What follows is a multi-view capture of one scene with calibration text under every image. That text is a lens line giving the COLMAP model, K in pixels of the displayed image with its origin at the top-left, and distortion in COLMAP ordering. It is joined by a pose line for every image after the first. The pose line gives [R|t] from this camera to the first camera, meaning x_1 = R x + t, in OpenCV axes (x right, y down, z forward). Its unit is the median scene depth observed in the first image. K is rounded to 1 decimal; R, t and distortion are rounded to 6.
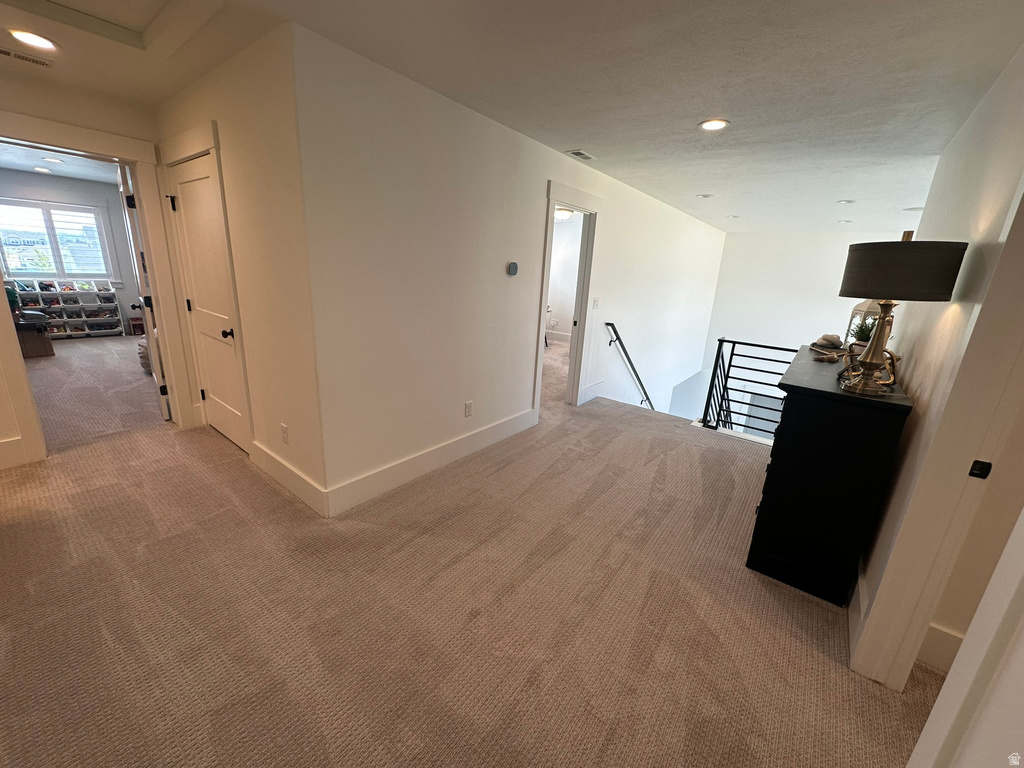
lens RADIAL K [[410.6, 0, 512.2], [0, 410.6, 382.9], [0, 0, 1]] dist [0.002163, 0.000084]
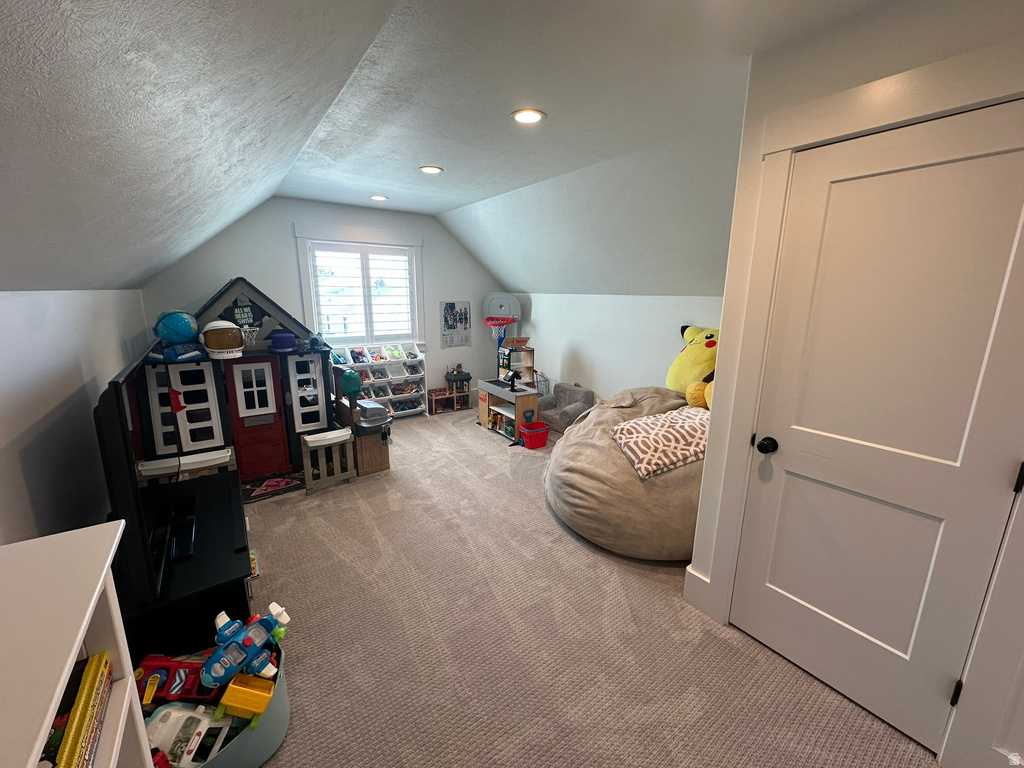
lens RADIAL K [[410.6, 0, 511.5], [0, 410.6, 383.9], [0, 0, 1]] dist [0.002163, 0.000084]
pose [[0.960802, 0.012837, -0.276939, -0.633916], [-0.030145, 0.997842, -0.058333, -0.142644], [0.275593, 0.064395, 0.959115, 0.355742]]
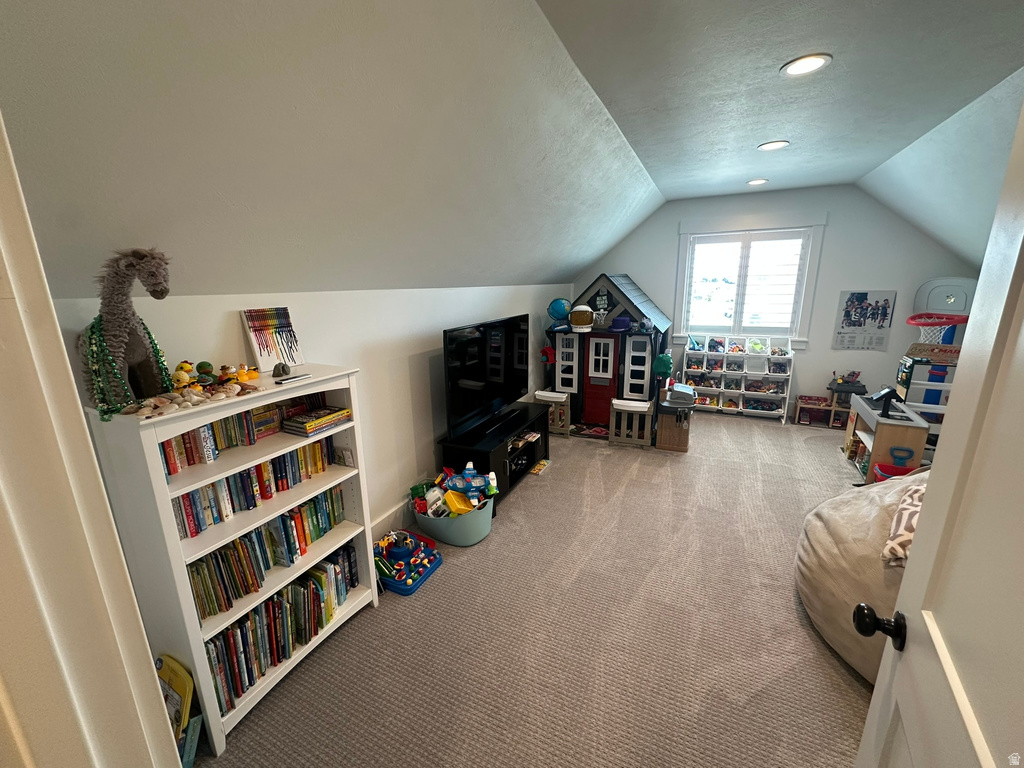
lens RADIAL K [[410.6, 0, 513.8], [0, 410.6, 385.7], [0, 0, 1]] dist [0.002163, 0.000084]
pose [[0.216671, 0.177159, -0.960036, -0.456335], [-0.235002, 0.963944, 0.124842, -0.162112], [0.947538, 0.198561, 0.250492, 0.456382]]
